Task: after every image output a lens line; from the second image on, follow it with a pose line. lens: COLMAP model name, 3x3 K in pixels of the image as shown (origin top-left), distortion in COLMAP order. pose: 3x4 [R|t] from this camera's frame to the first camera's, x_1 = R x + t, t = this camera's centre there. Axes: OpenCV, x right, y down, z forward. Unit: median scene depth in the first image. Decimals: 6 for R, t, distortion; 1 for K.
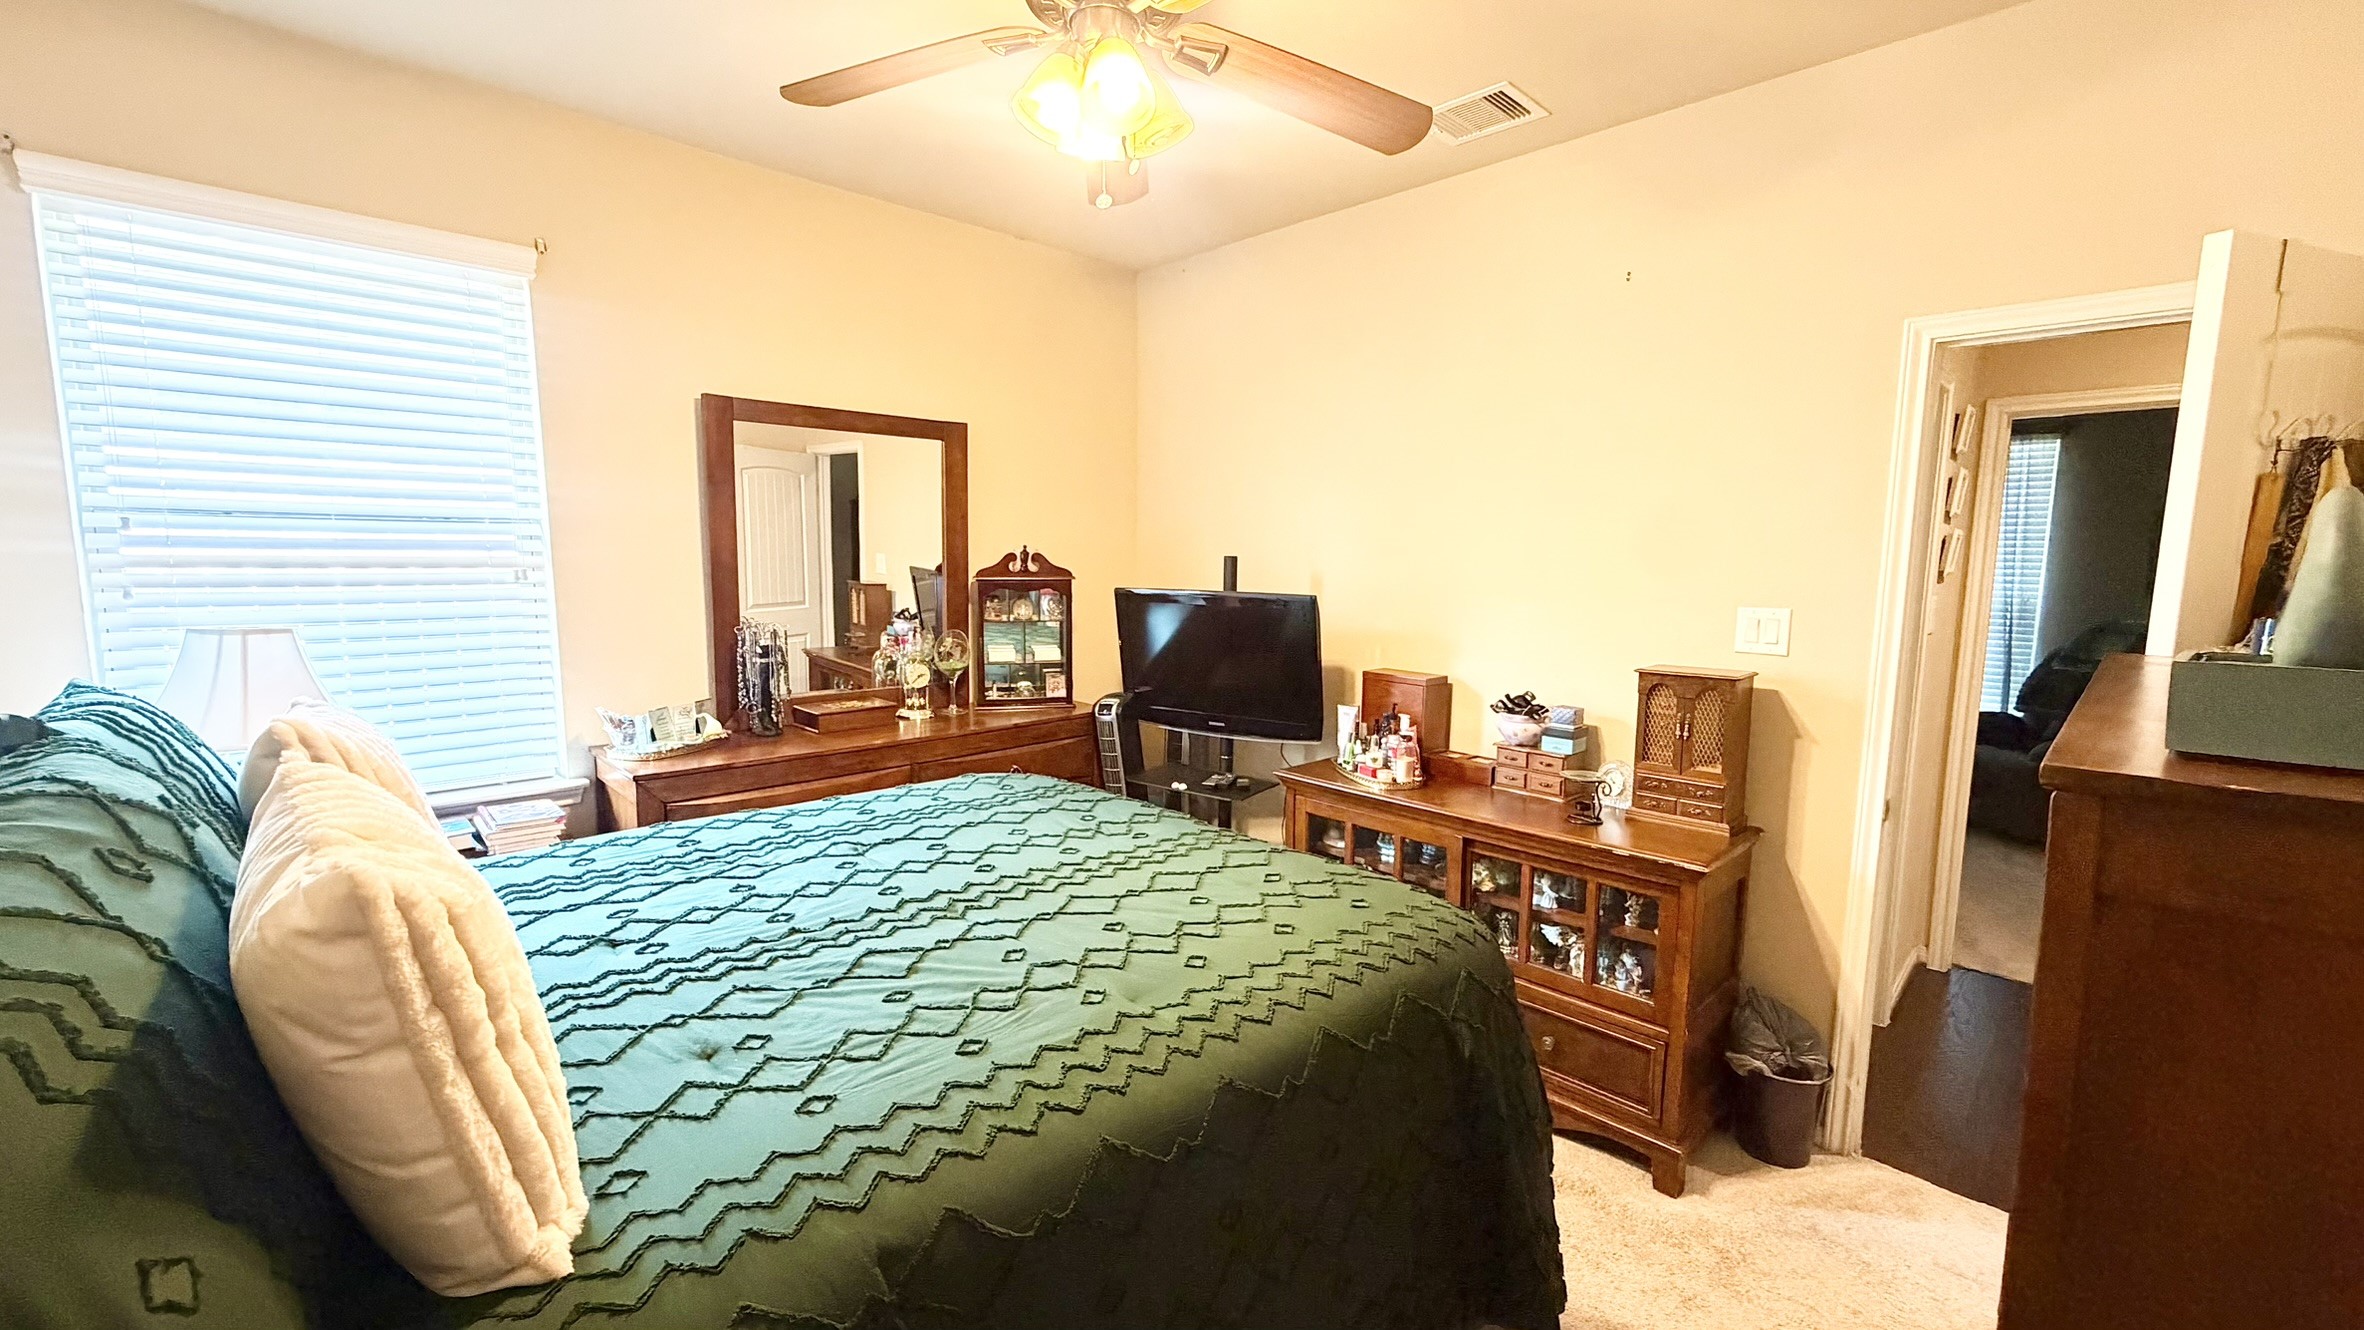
lens RADIAL K [[944.8, 0, 1182.0], [0, 944.8, 665.0], [0, 0, 1]] dist [0.000135, 0.000024]
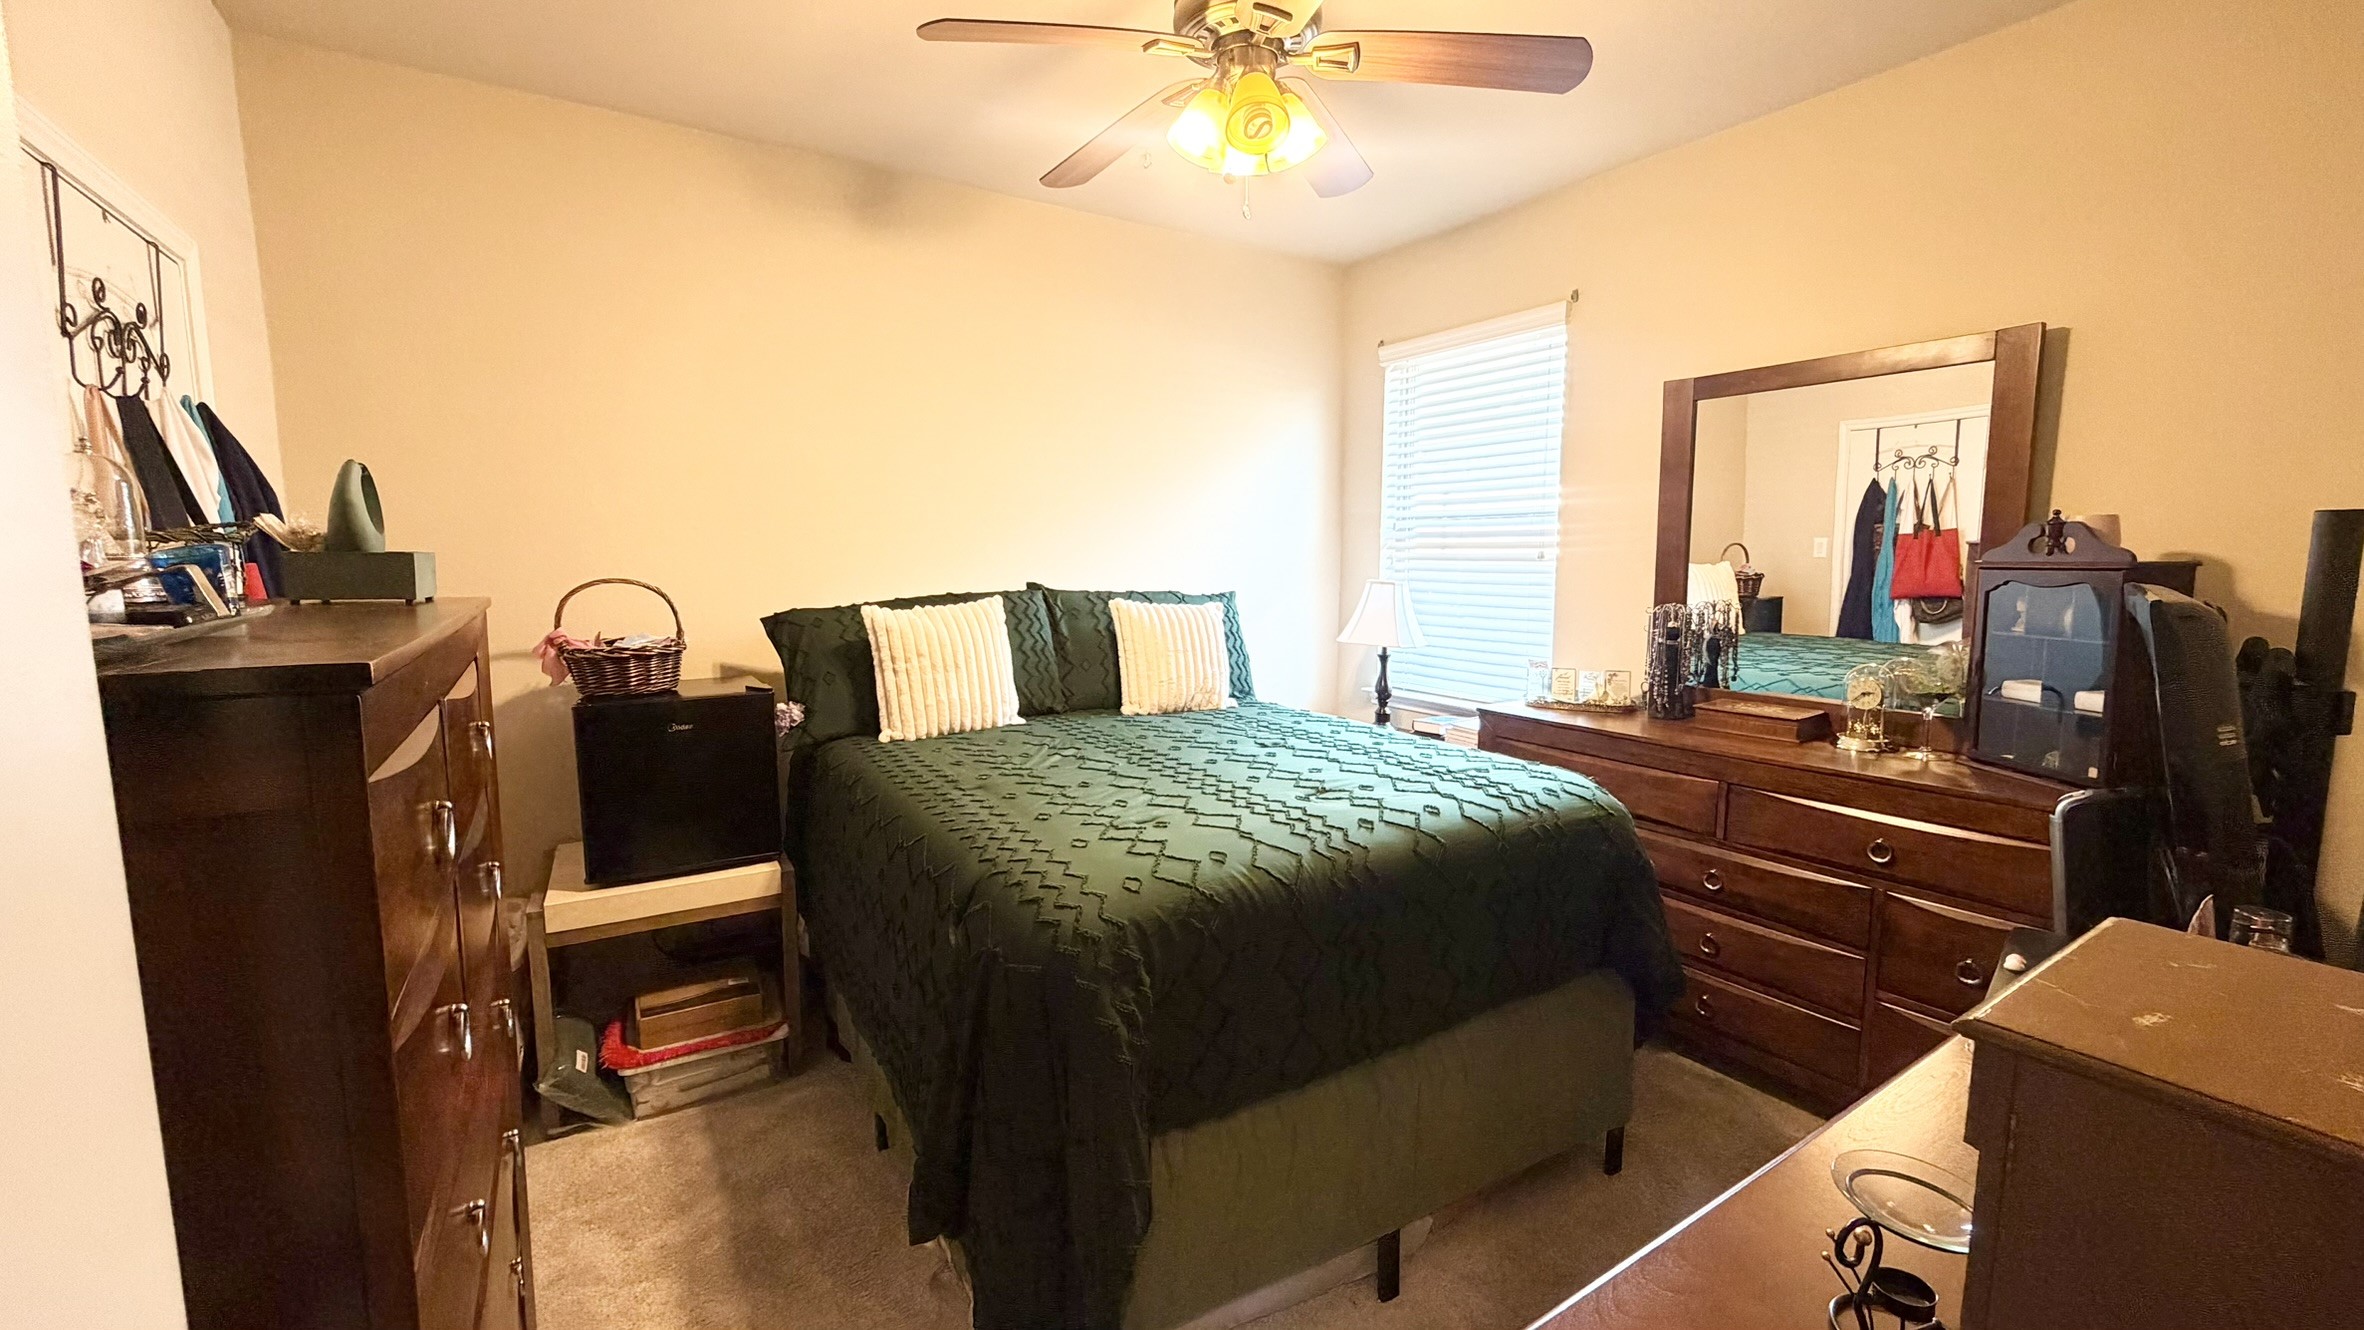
lens RADIAL K [[944.8, 0, 1182.0], [0, 944.8, 665.0], [0, 0, 1]] dist [0.000135, 0.000024]
pose [[-0.188421, 0.103888, -0.976578, 0.634917], [-0.111861, 0.985648, 0.126435, -0.051225], [0.975697, 0.133064, -0.174095, 0.694118]]
